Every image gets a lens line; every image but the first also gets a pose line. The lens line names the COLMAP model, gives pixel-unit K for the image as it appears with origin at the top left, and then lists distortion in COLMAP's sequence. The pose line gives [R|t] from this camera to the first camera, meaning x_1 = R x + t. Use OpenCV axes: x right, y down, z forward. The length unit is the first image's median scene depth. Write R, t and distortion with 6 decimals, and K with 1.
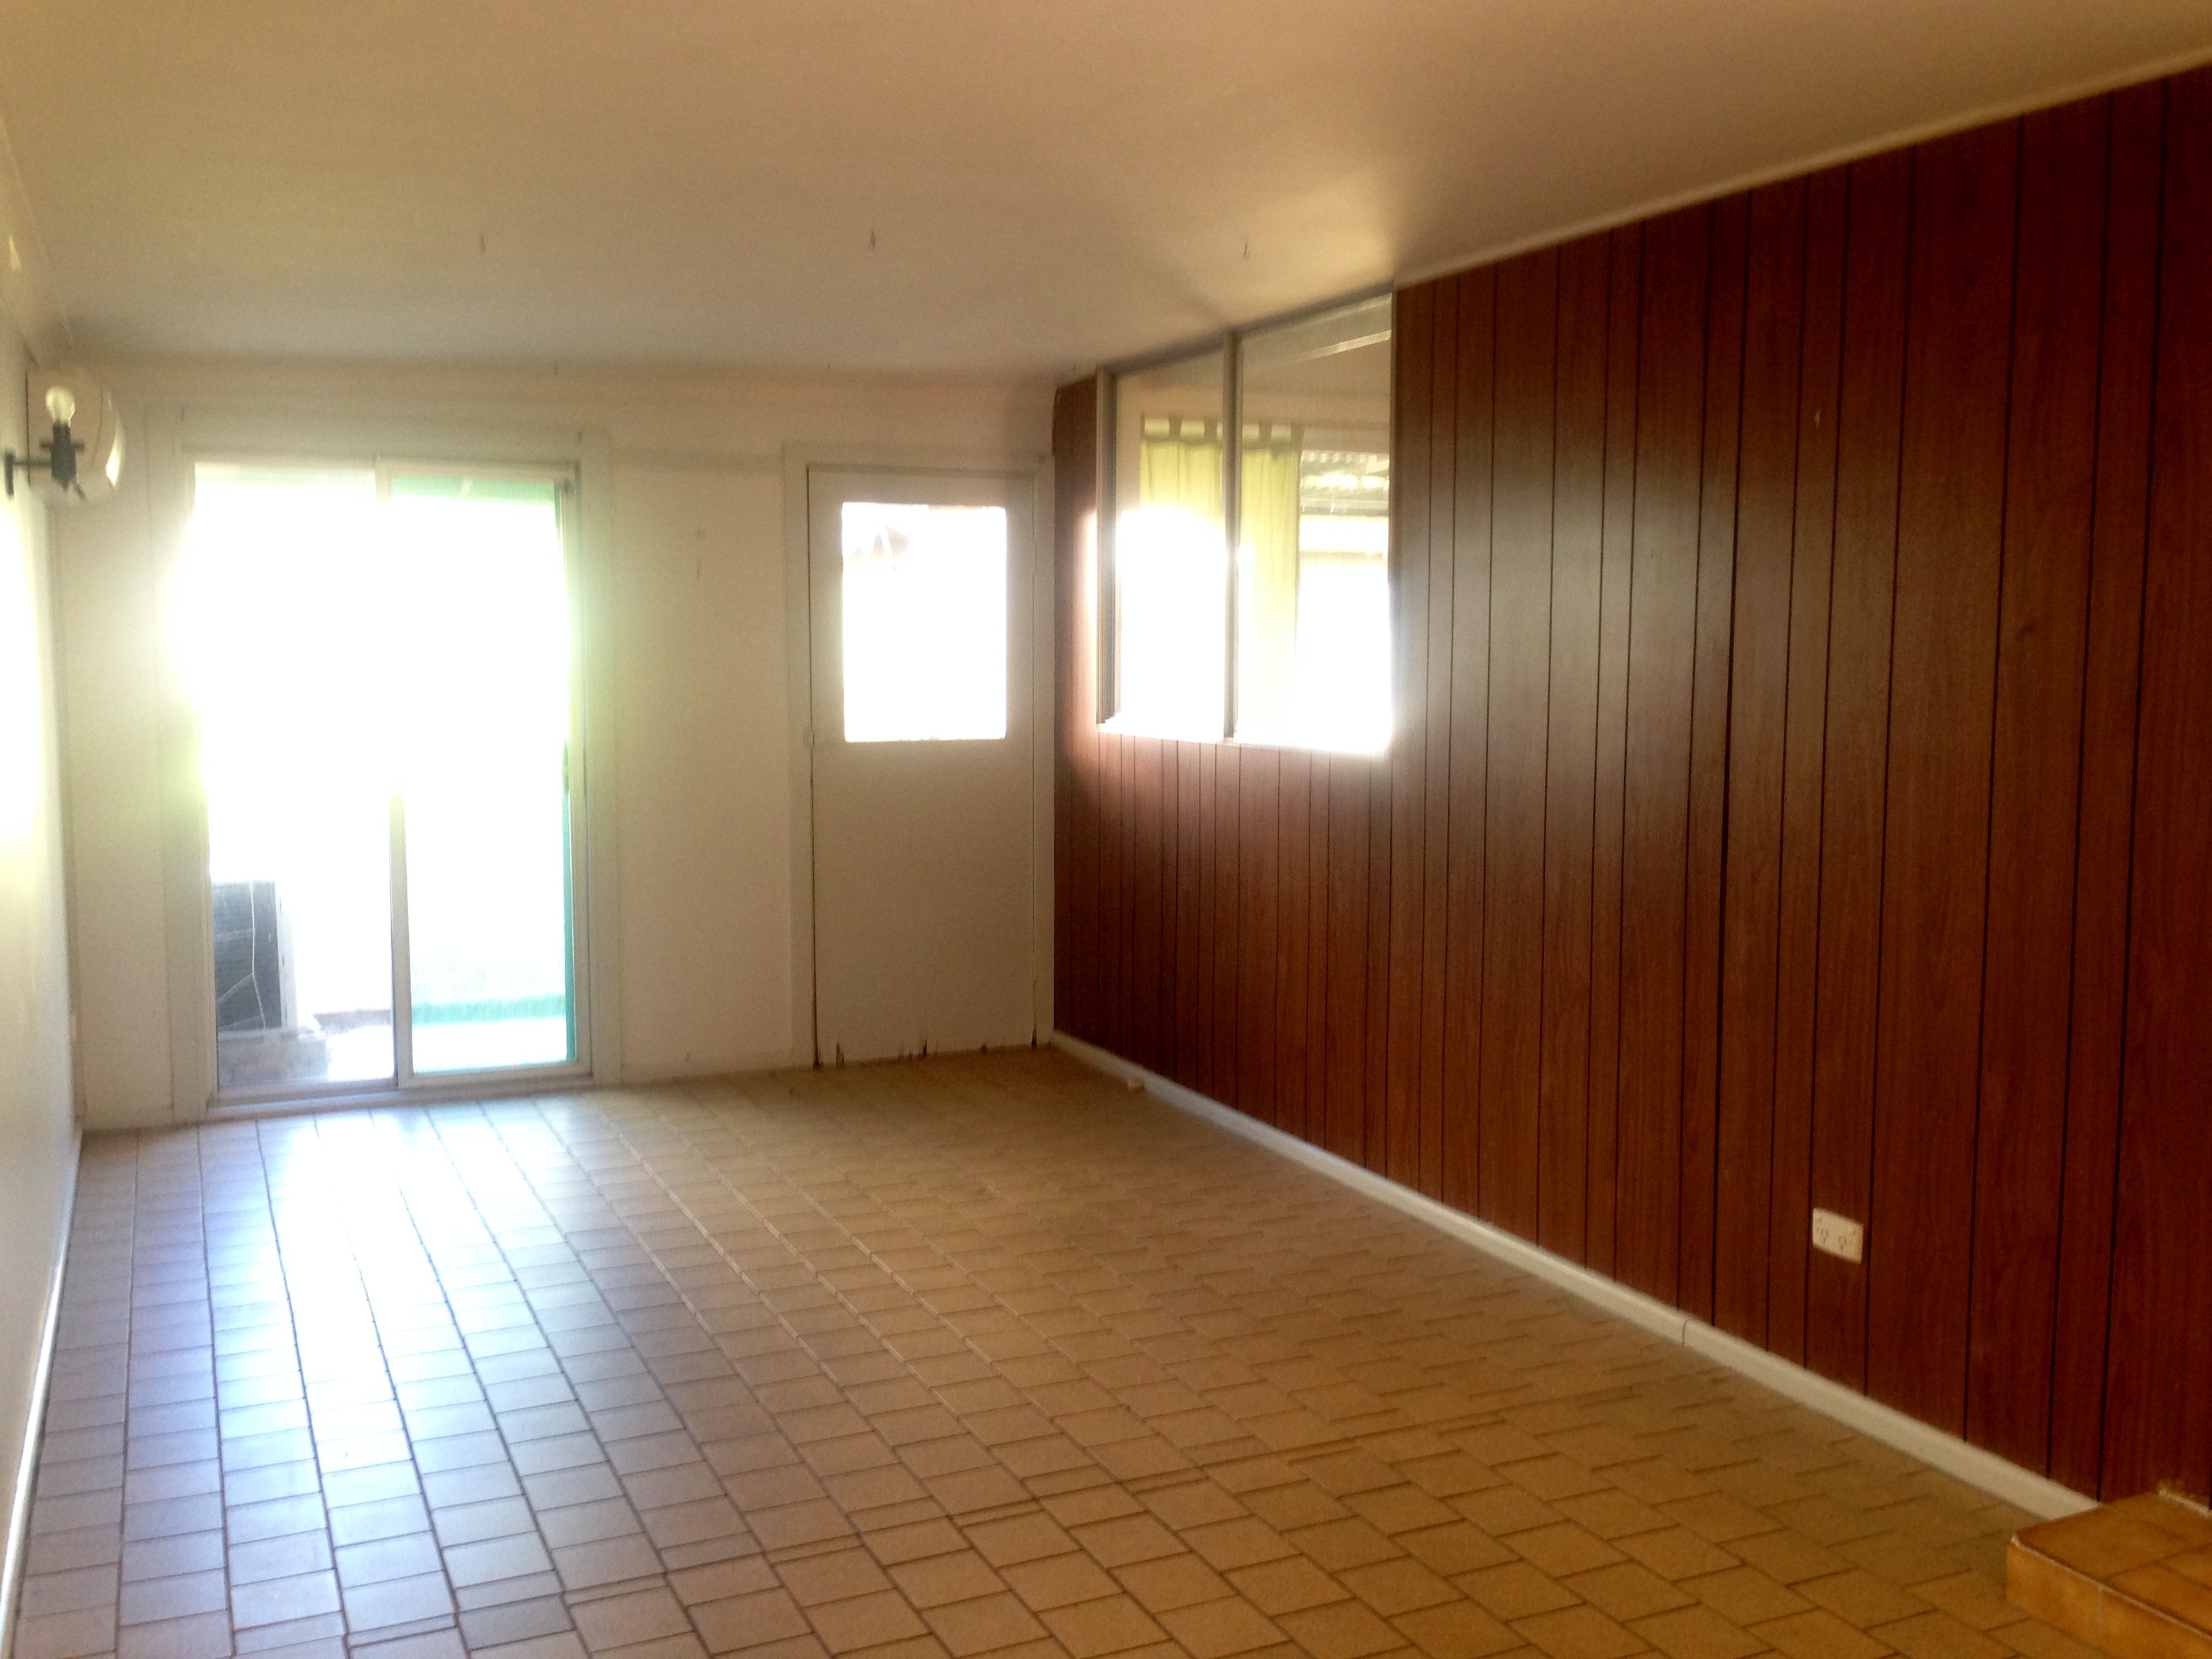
lens RADIAL K [[1985.0, 0, 1110.8], [0, 1985.0, 915.7], [0, 0, 1]] dist [-0.009672, -0.009560]
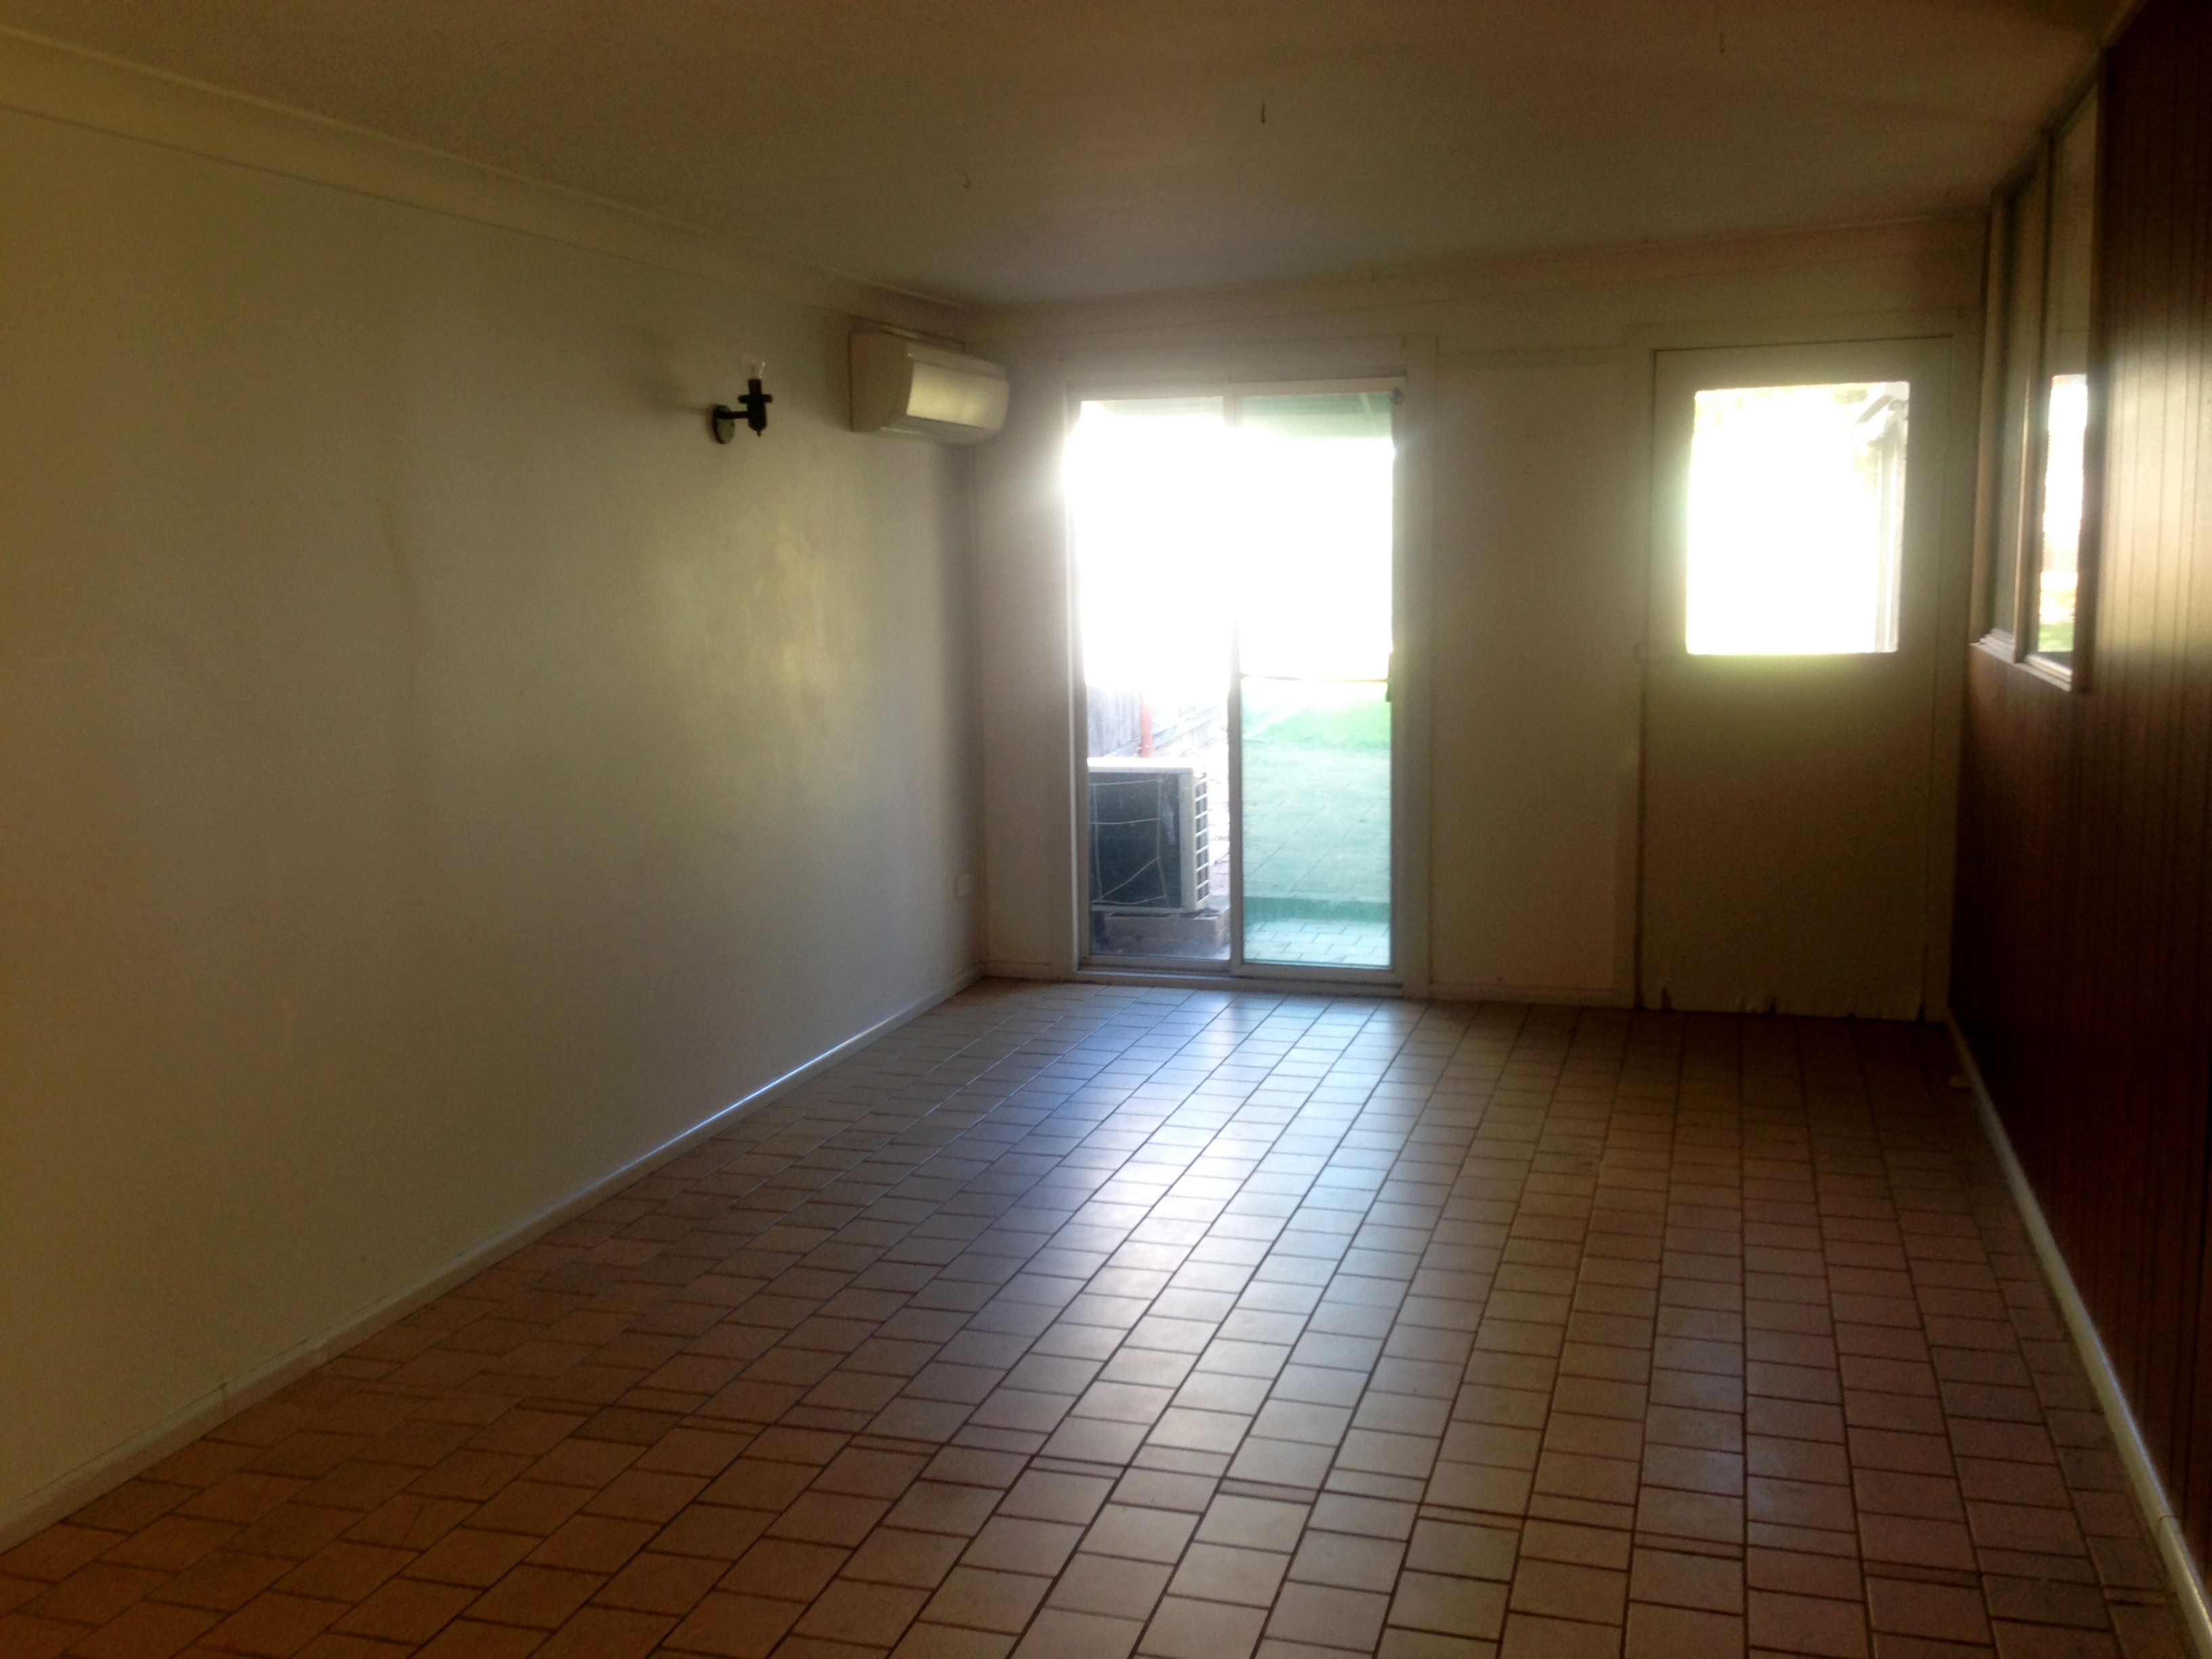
lens RADIAL K [[2021.9, 0, 1106.0], [0, 2021.9, 829.5], [0, 0, 1]] dist [0.079224, -0.166317]
pose [[0.736041, 0.077456, -0.672491, 0.306252], [-0.075572, 0.996624, 0.032076, -0.019106], [0.672706, 0.027212, 0.739410, 0.144413]]
